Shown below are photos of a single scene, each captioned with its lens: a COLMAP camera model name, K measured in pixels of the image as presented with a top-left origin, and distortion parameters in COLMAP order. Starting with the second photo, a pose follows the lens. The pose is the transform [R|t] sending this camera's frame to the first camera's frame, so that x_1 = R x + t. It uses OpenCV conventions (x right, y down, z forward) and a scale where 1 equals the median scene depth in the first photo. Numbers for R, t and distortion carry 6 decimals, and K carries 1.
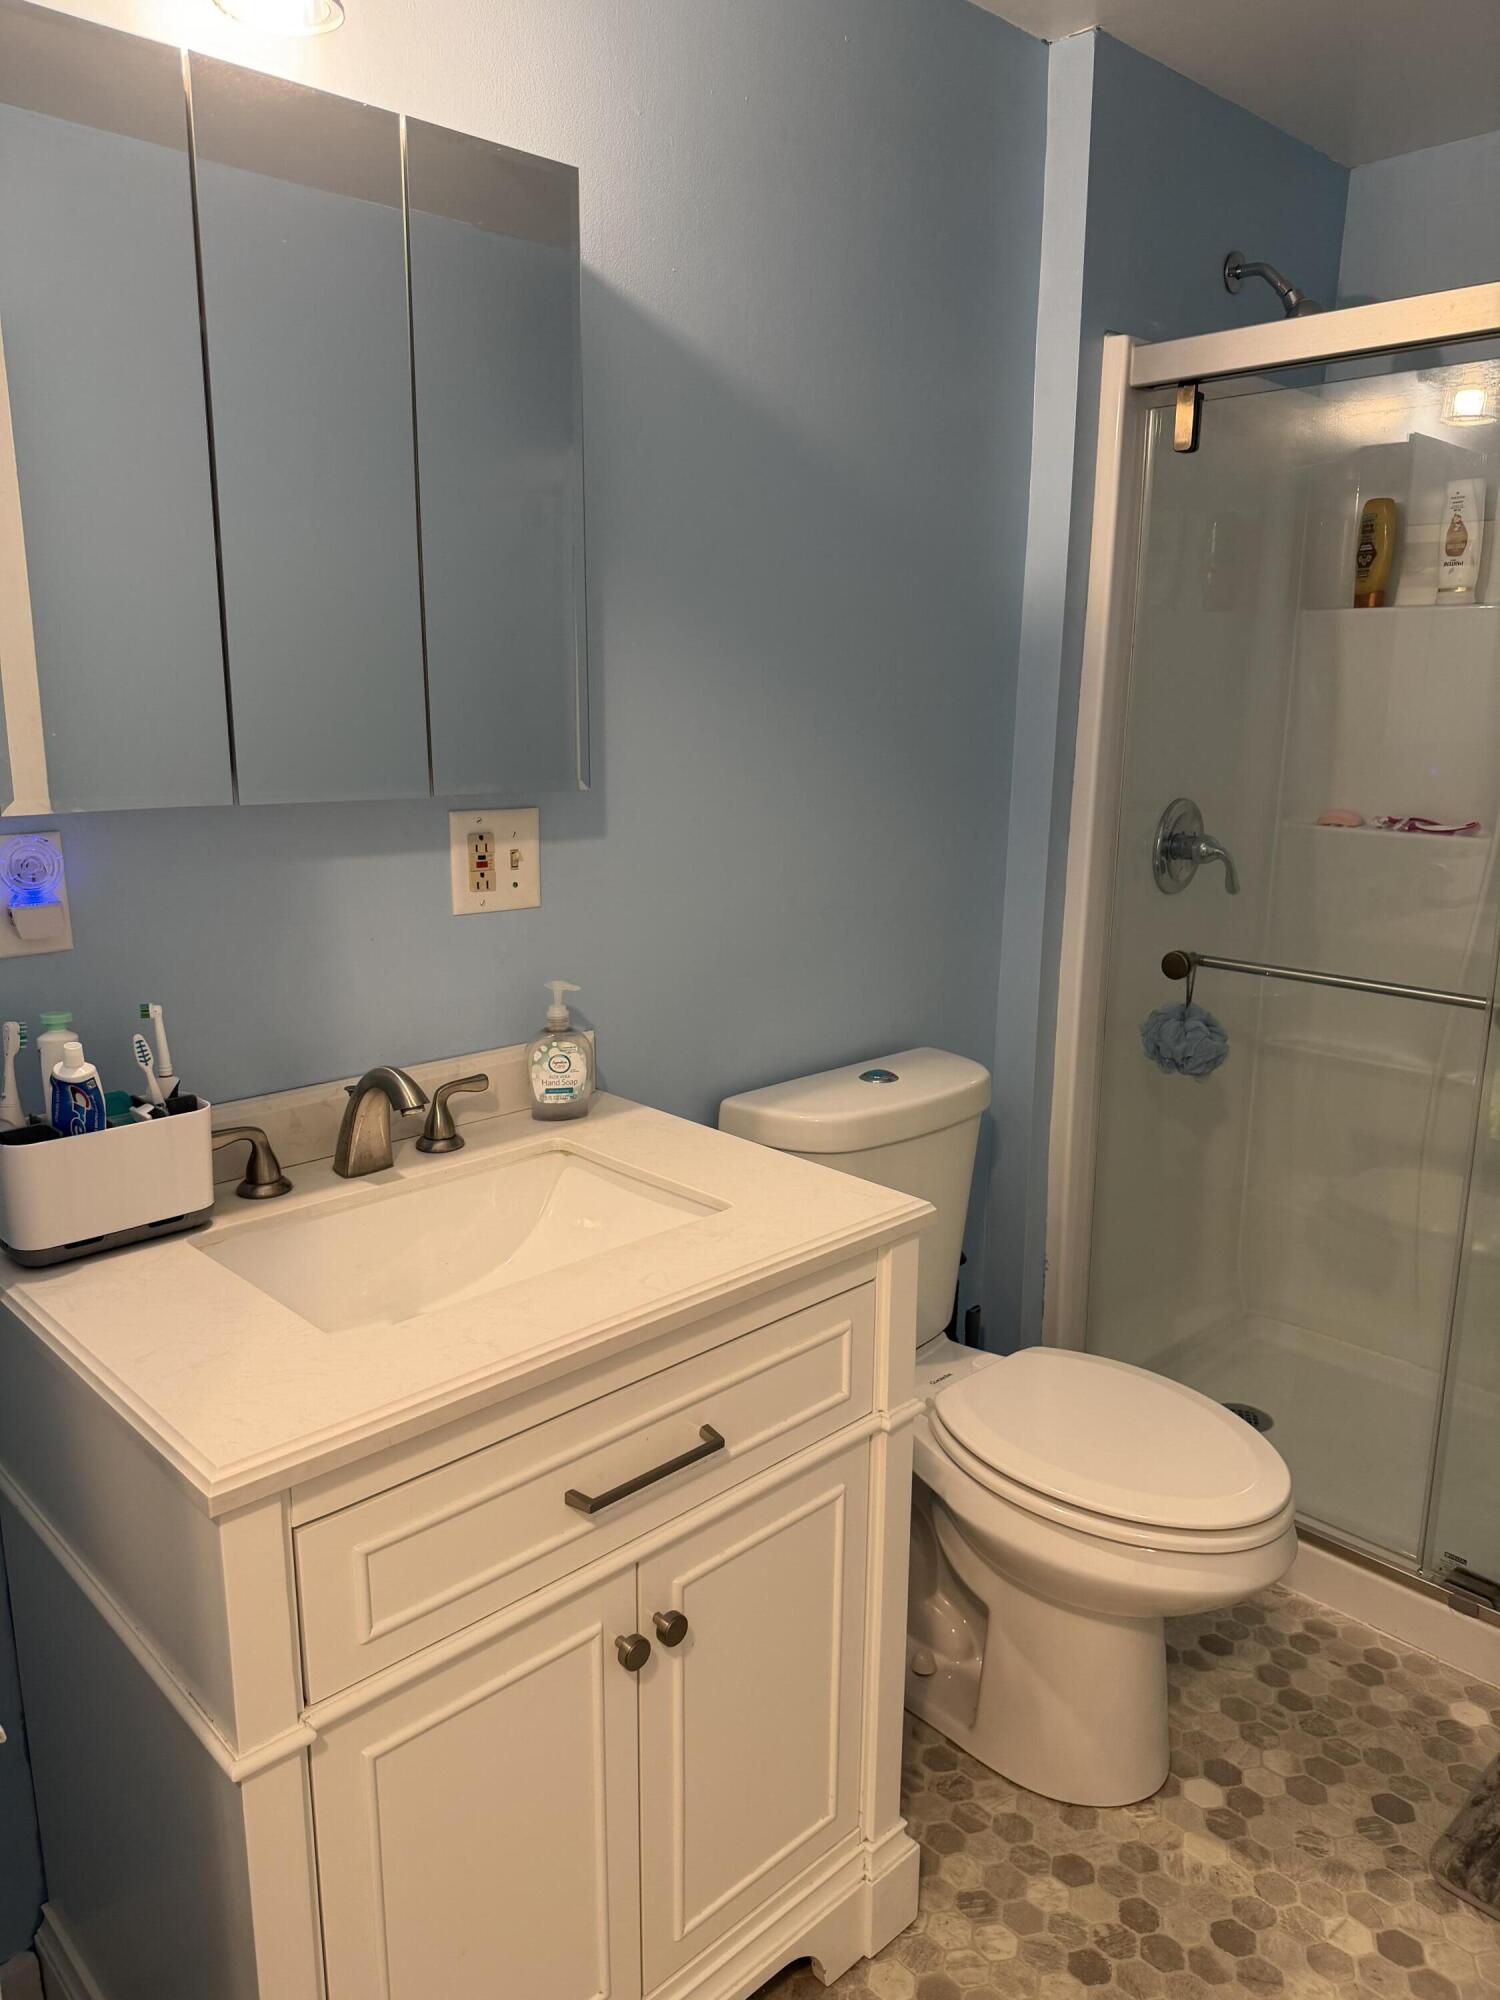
lens RADIAL K [[1403.9, 0, 750.0], [0, 1403.9, 1000.0], [0, 0, 1]] dist [0.047680, -0.051370]
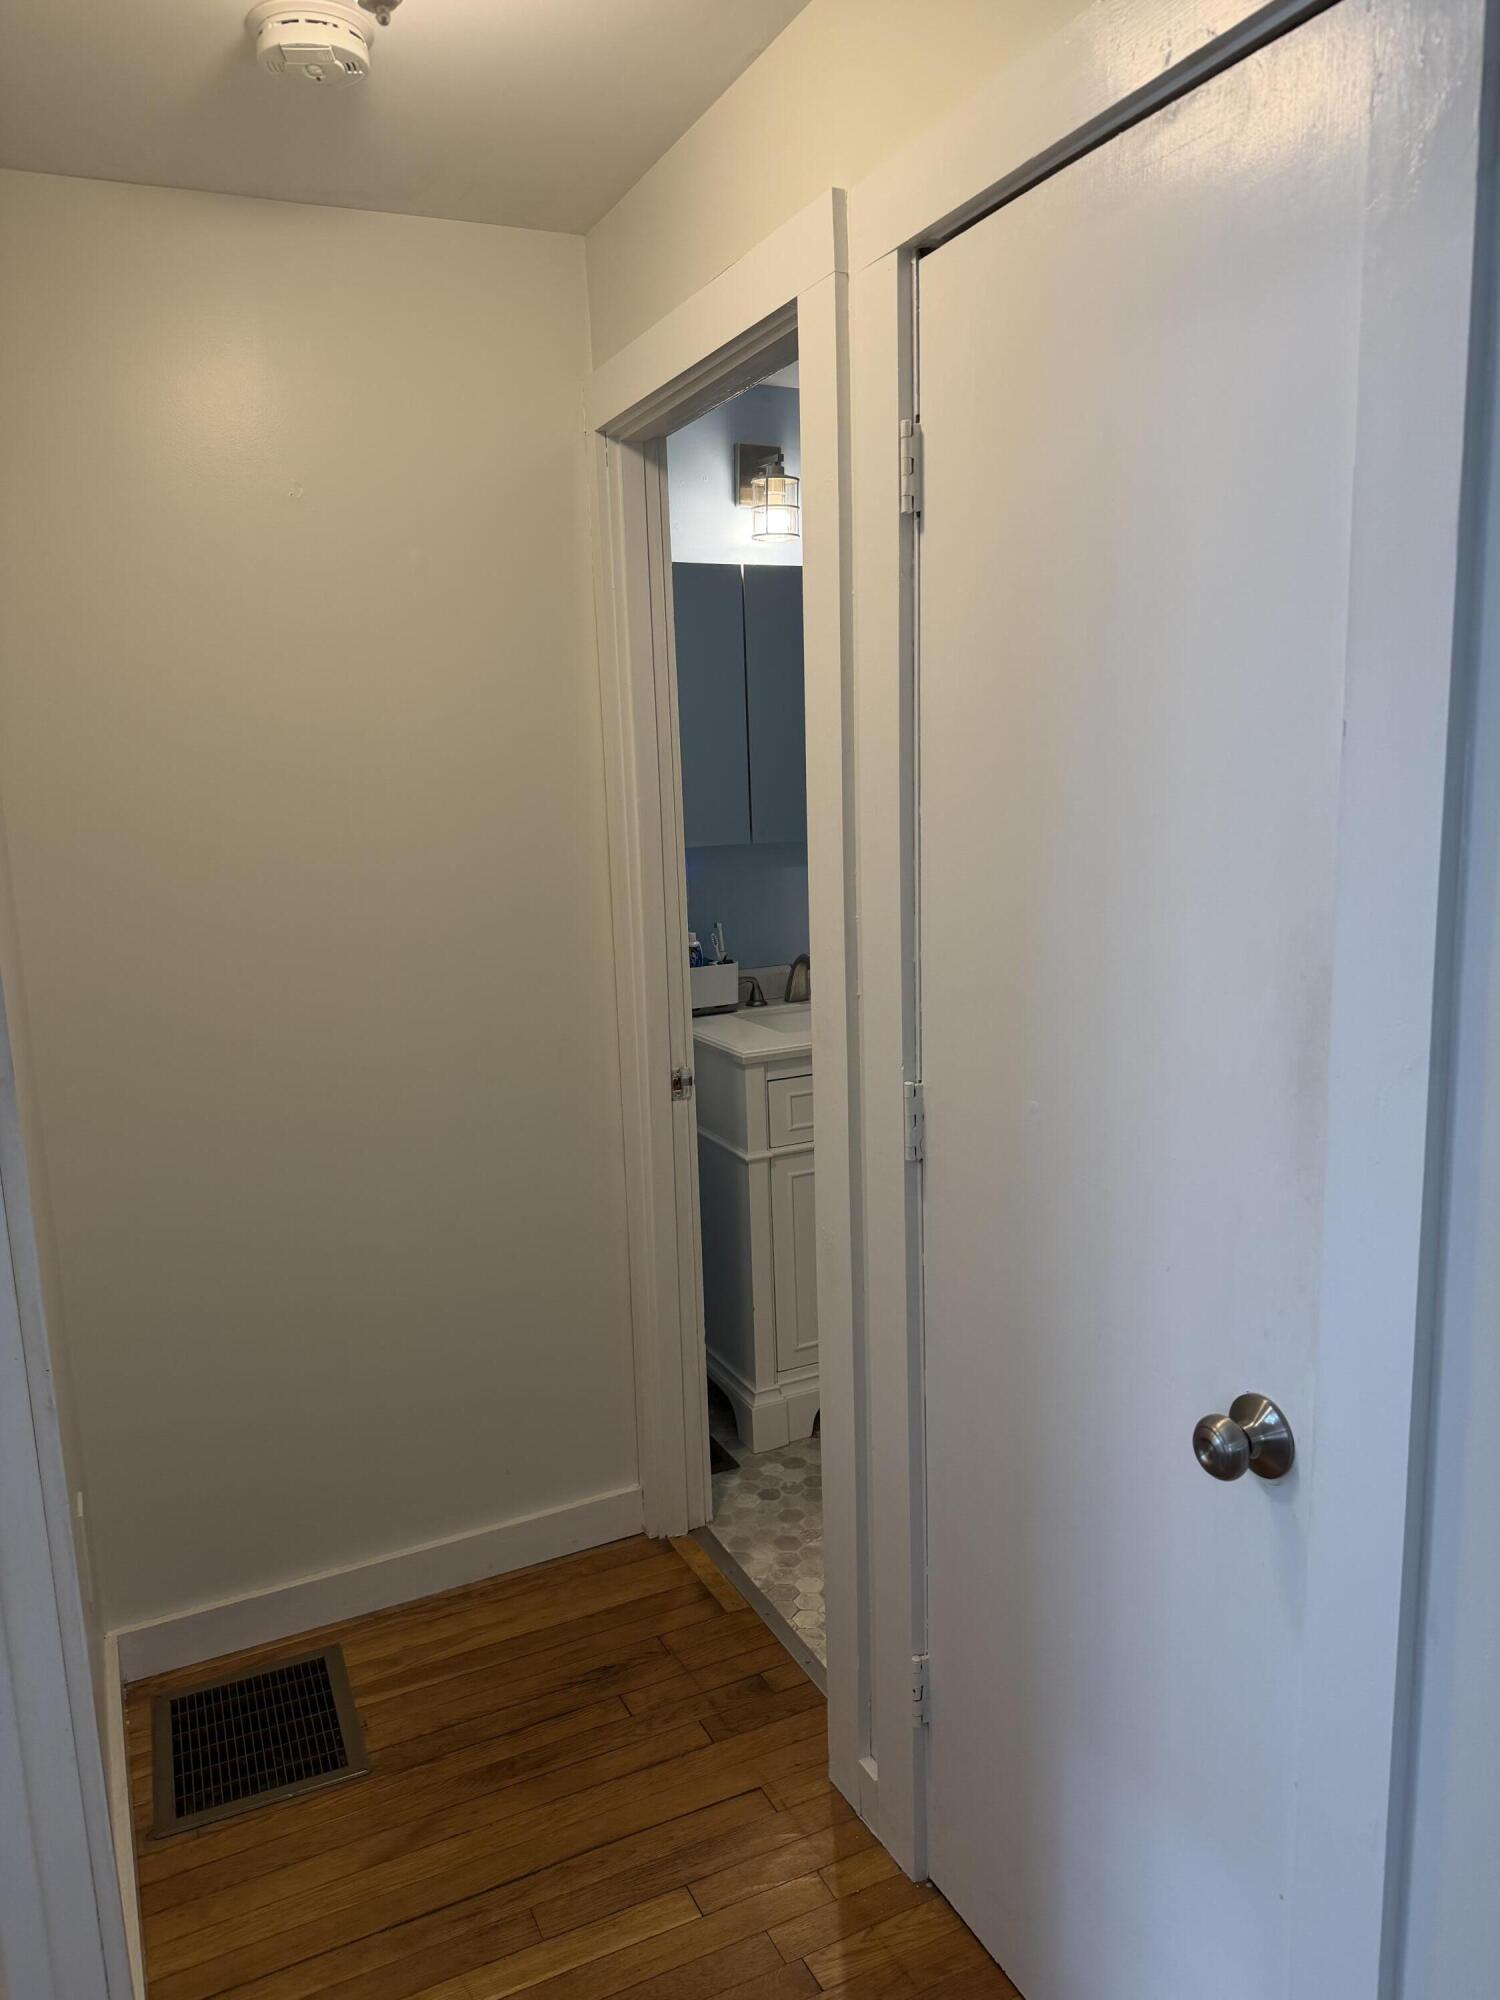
lens RADIAL K [[1403.9, 0, 750.0], [0, 1403.9, 1000.0], [0, 0, 1]] dist [0.047680, -0.051370]
pose [[0.948867, 0.009593, -0.315531, 0.438912], [-0.027280, 0.998291, -0.051684, 0.275655], [0.314496, 0.057649, 0.947507, -1.394659]]
